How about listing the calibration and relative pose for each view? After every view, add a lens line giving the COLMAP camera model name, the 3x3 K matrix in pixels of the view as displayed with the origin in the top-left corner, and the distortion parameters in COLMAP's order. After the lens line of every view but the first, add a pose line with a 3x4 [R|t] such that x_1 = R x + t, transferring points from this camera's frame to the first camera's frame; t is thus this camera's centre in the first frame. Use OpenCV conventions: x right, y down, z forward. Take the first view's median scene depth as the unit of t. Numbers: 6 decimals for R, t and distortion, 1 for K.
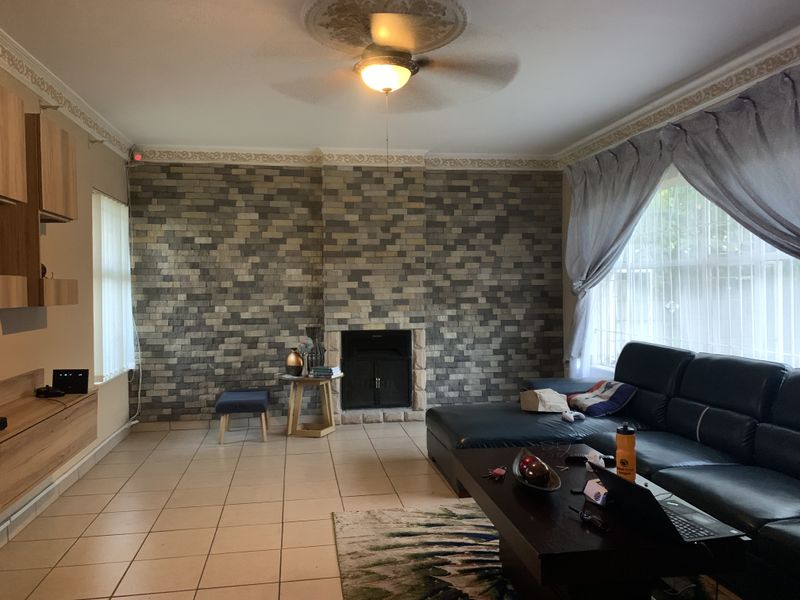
lens RADIAL K [[600.6, 0, 400.0], [0, 600.6, 300.0], [0, 0, 1]] dist [0.073765, -0.106071]
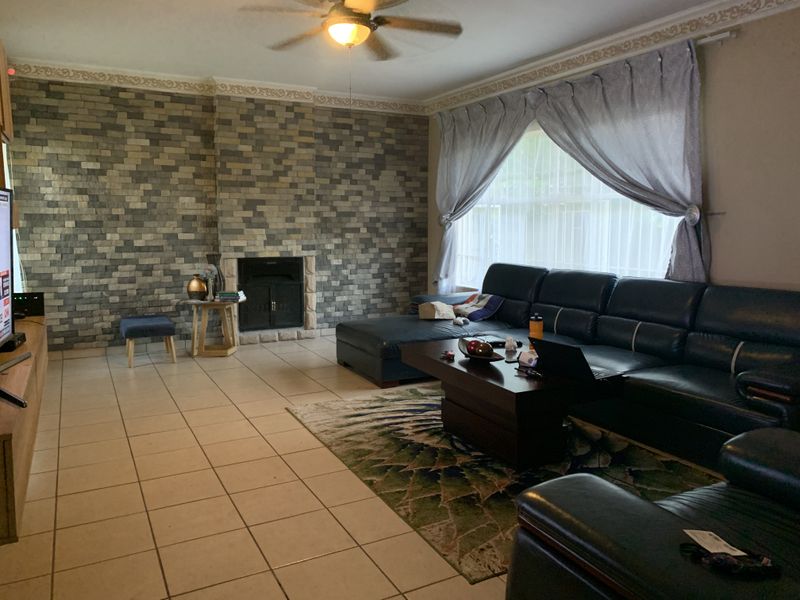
lens RADIAL K [[600.6, 0, 400.0], [0, 600.6, 300.0], [0, 0, 1]] dist [0.073765, -0.106071]
pose [[0.947978, -0.031168, 0.316806, -0.168234], [-0.003712, 0.994045, 0.108904, 0.008264], [-0.318314, -0.104415, 0.942218, -0.099149]]
